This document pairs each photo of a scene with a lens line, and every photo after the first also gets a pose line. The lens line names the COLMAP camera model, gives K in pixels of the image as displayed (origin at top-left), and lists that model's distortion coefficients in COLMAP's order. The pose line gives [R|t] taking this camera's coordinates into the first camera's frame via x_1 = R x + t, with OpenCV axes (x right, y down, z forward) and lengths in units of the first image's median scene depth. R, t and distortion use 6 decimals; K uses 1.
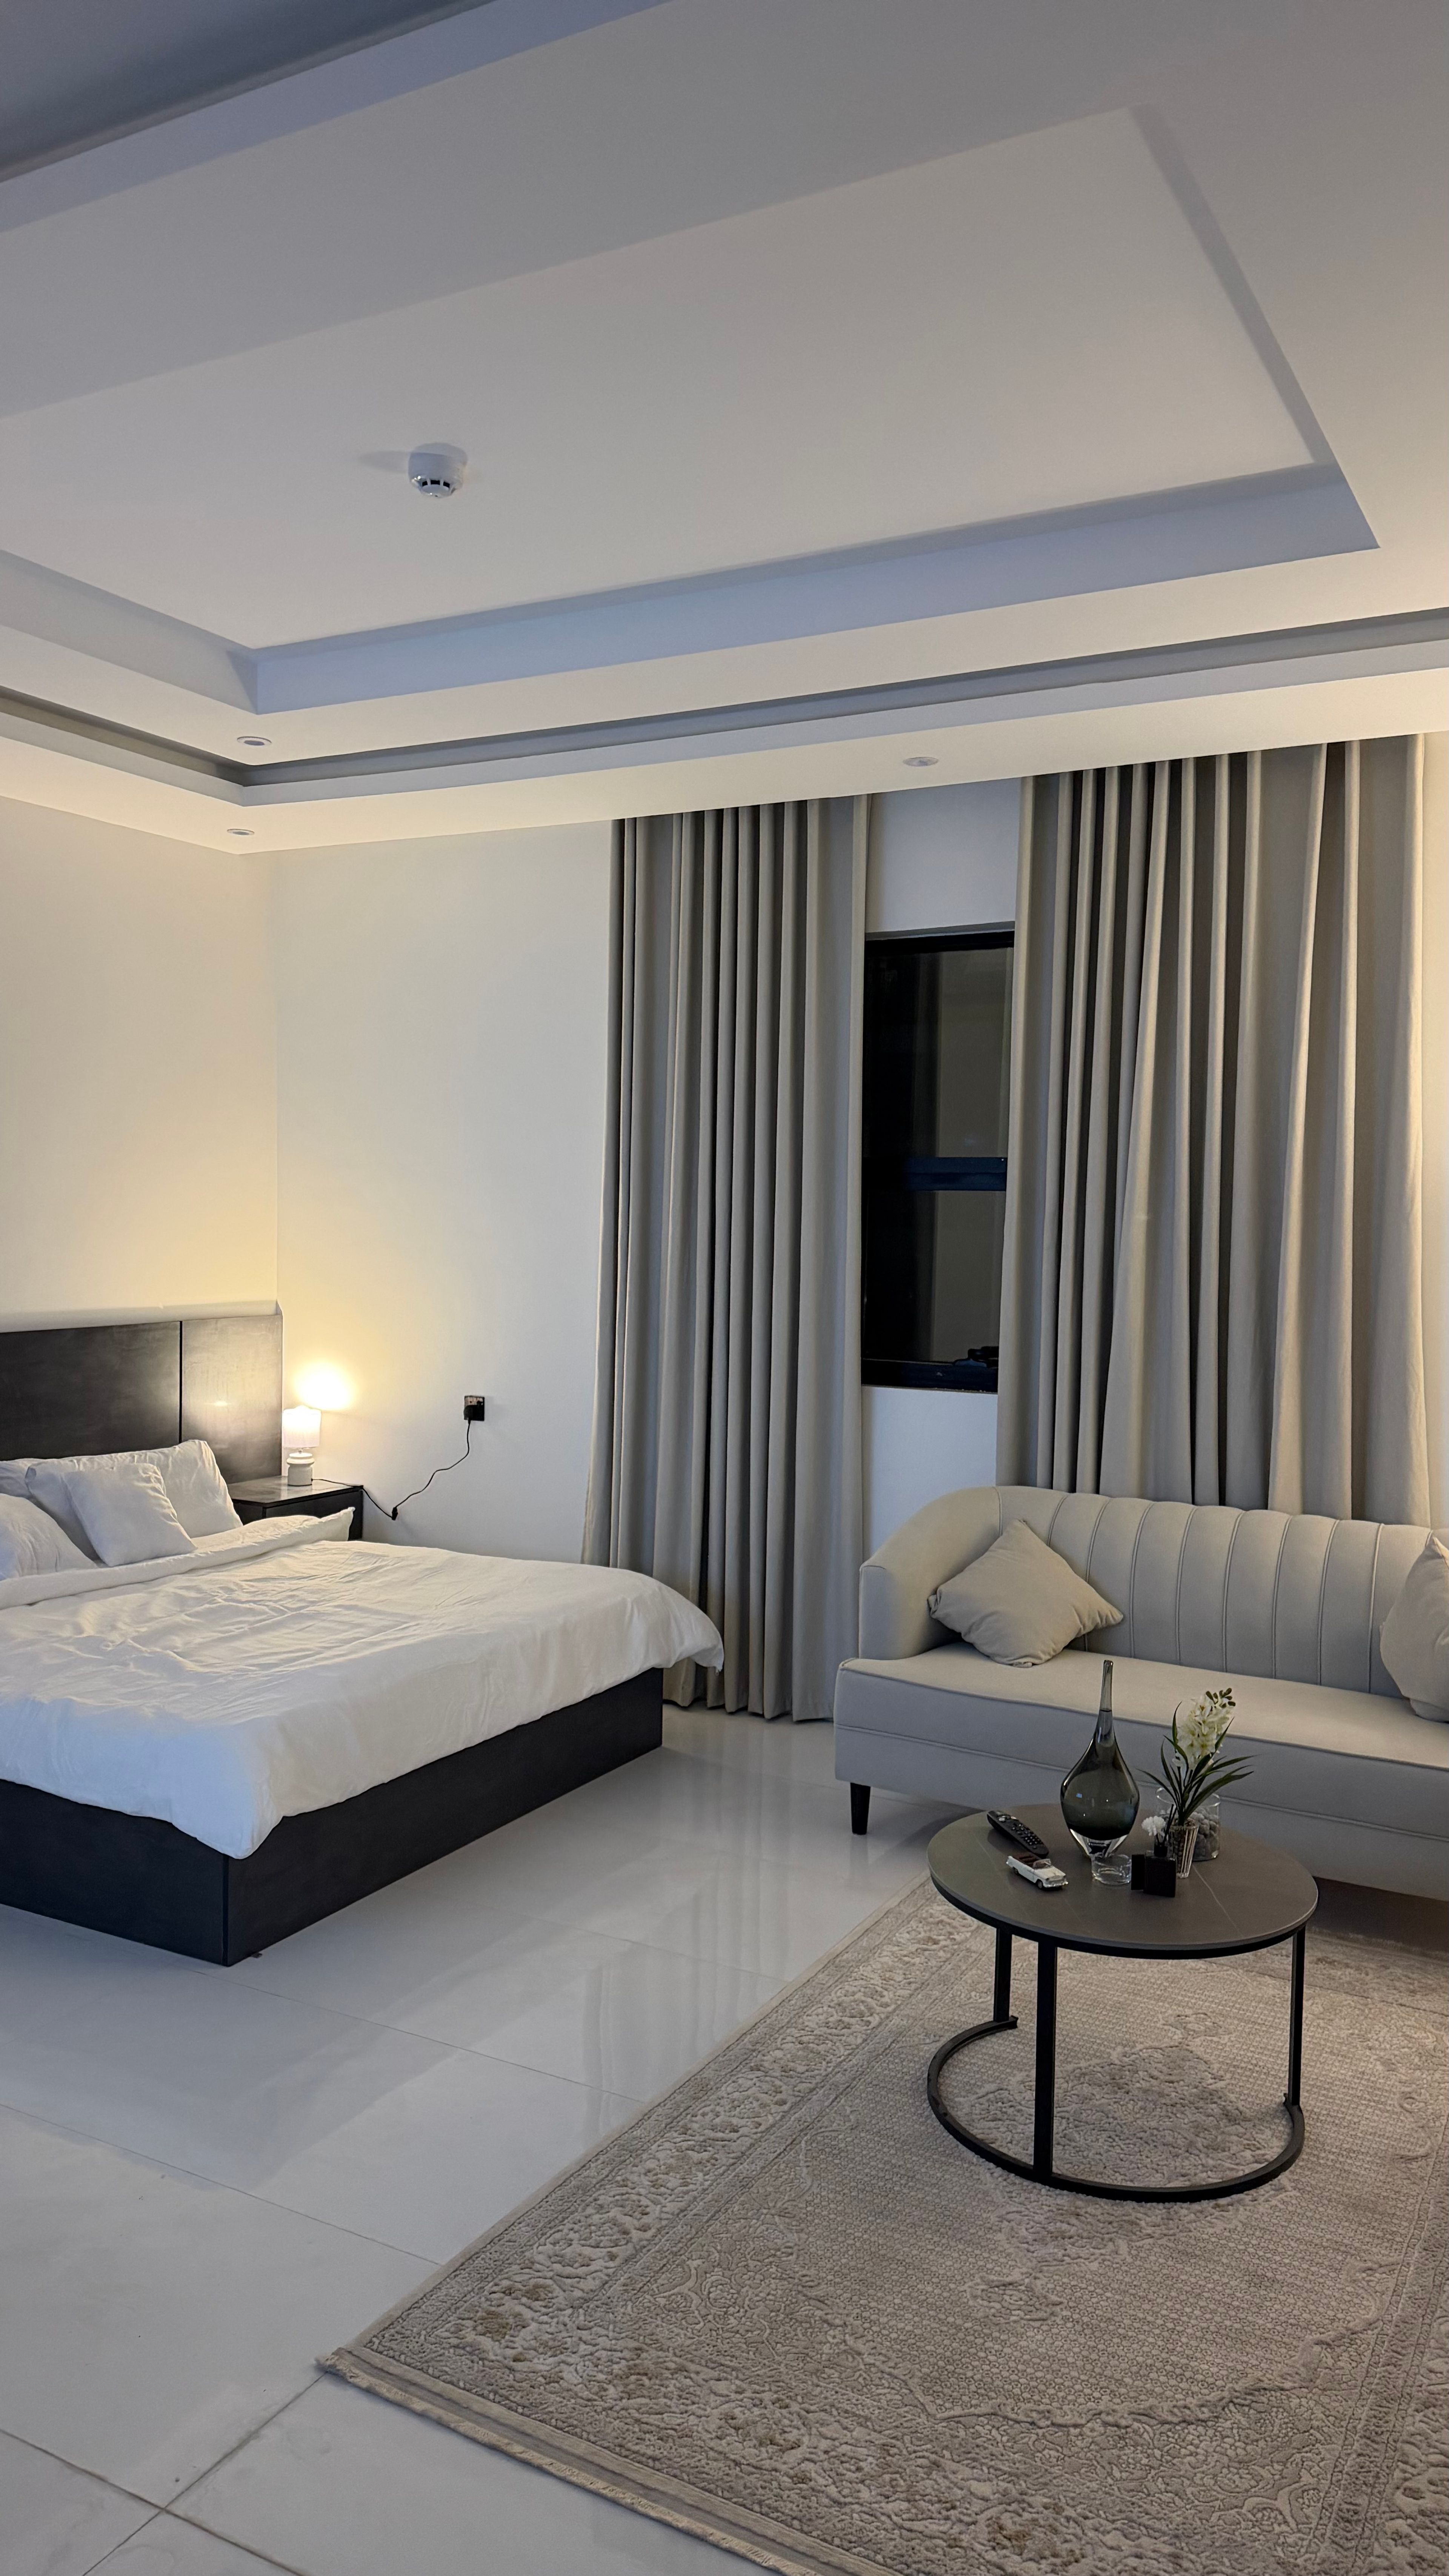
lens RADIAL K [[1807.3, 0, 728.2], [0, 1807.3, 1283.7], [0, 0, 1]] dist [0.020253, -0.041596]
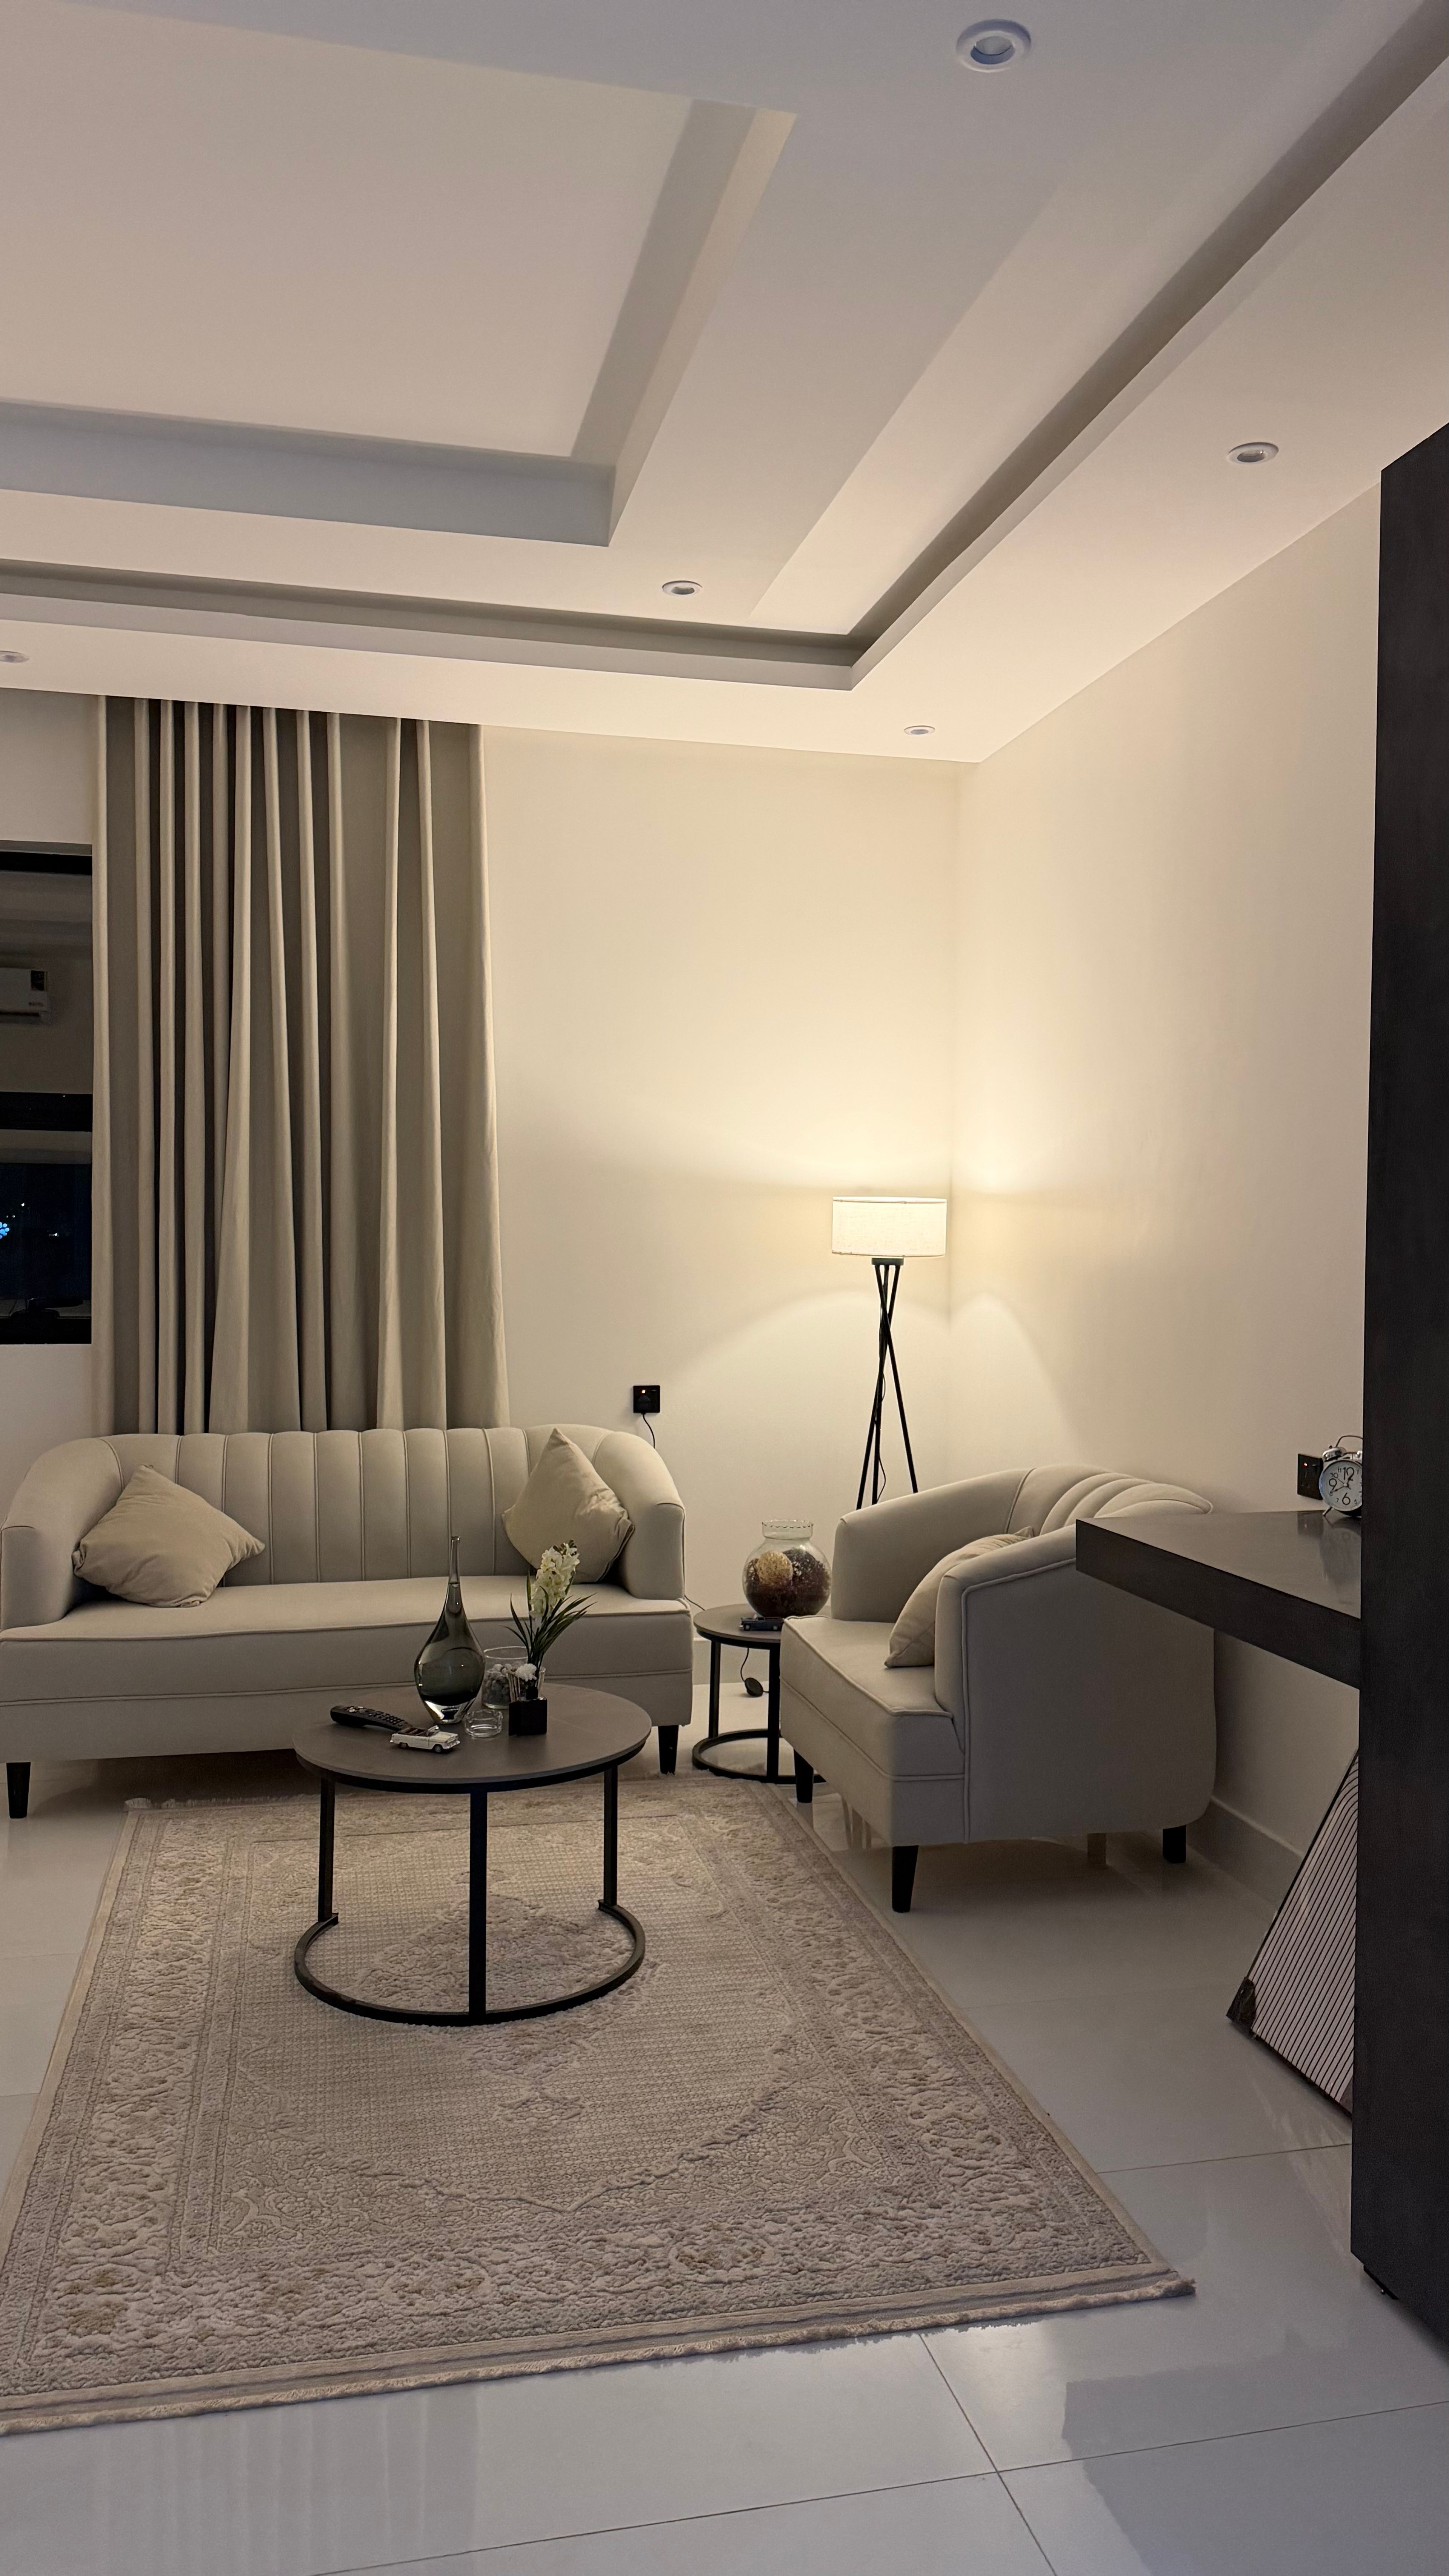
lens RADIAL K [[1807.3, 0, 728.2], [0, 1807.3, 1283.7], [0, 0, 1]] dist [0.020253, -0.041596]
pose [[0.743682, -0.028947, 0.667907, -0.259803], [0.037535, 0.999294, 0.001516, 0.046227], [-0.667479, 0.023943, 0.744243, 0.072590]]
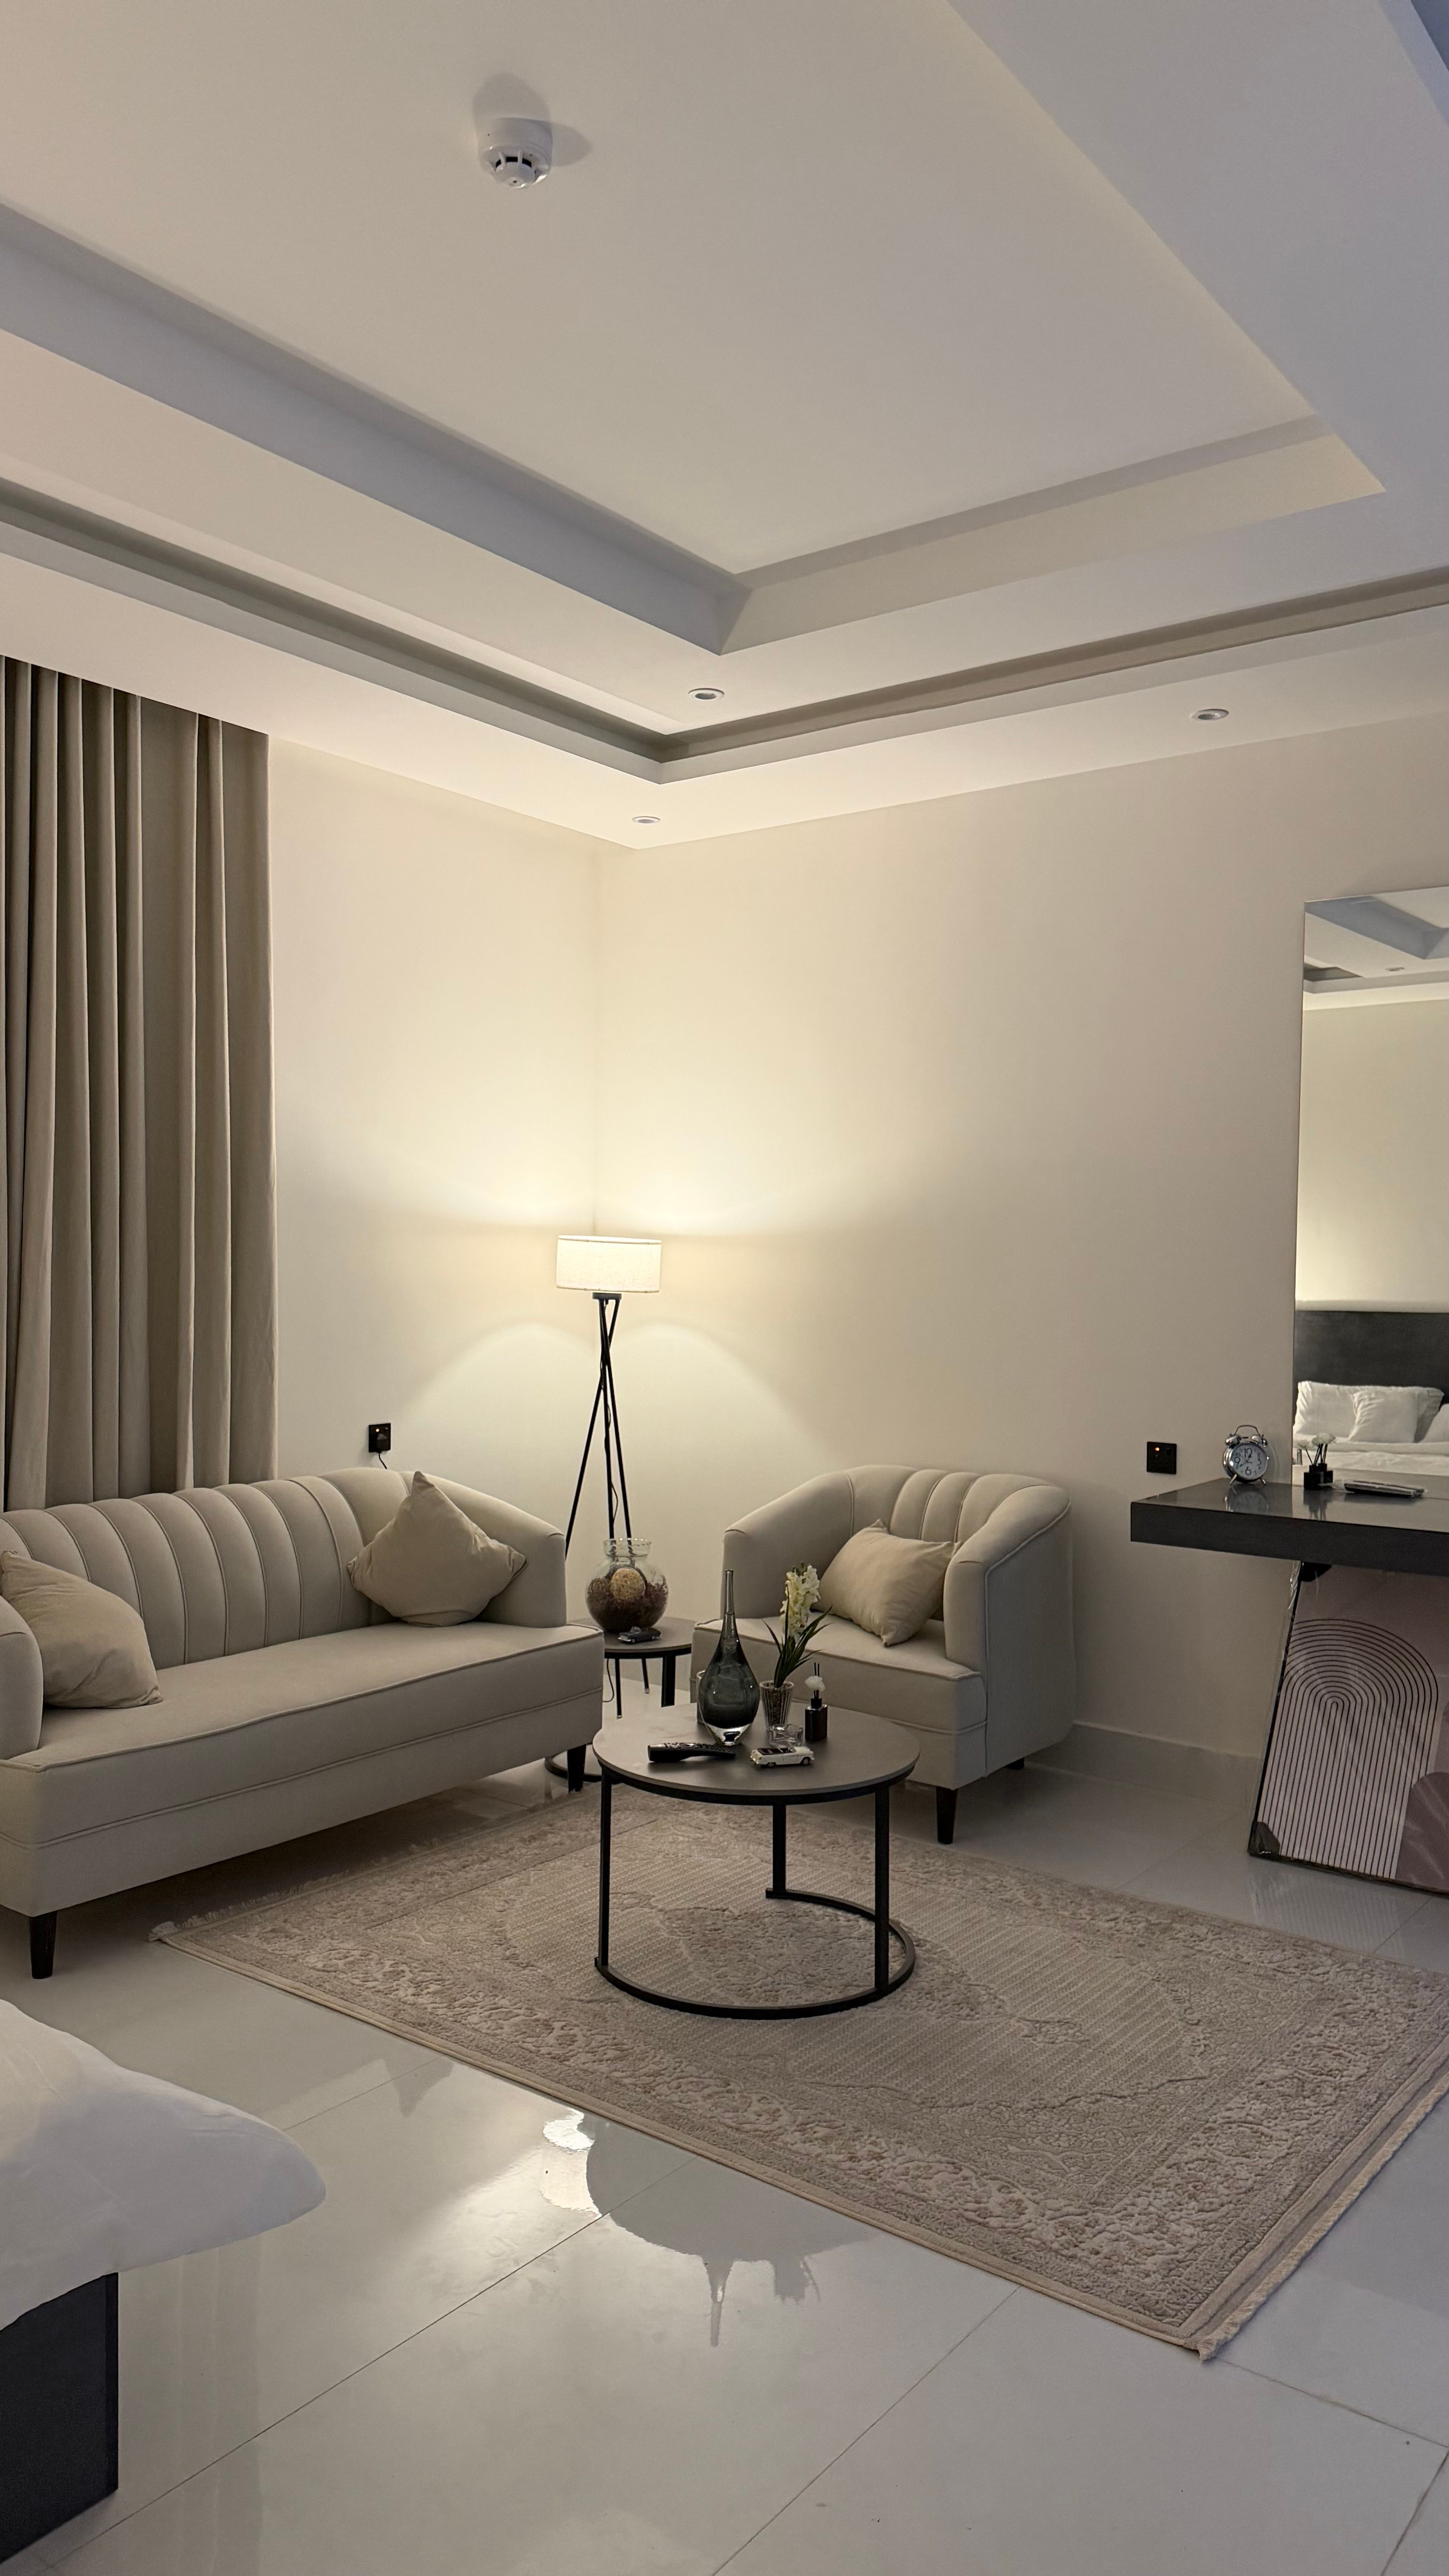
lens RADIAL K [[1807.3, 0, 728.2], [0, 1807.3, 1283.7], [0, 0, 1]] dist [0.020253, -0.041596]
pose [[0.146936, -0.031171, 0.988655, -0.628655], [0.041095, 0.998833, 0.025384, 0.002128], [-0.988292, 0.036899, 0.148045, 0.581384]]
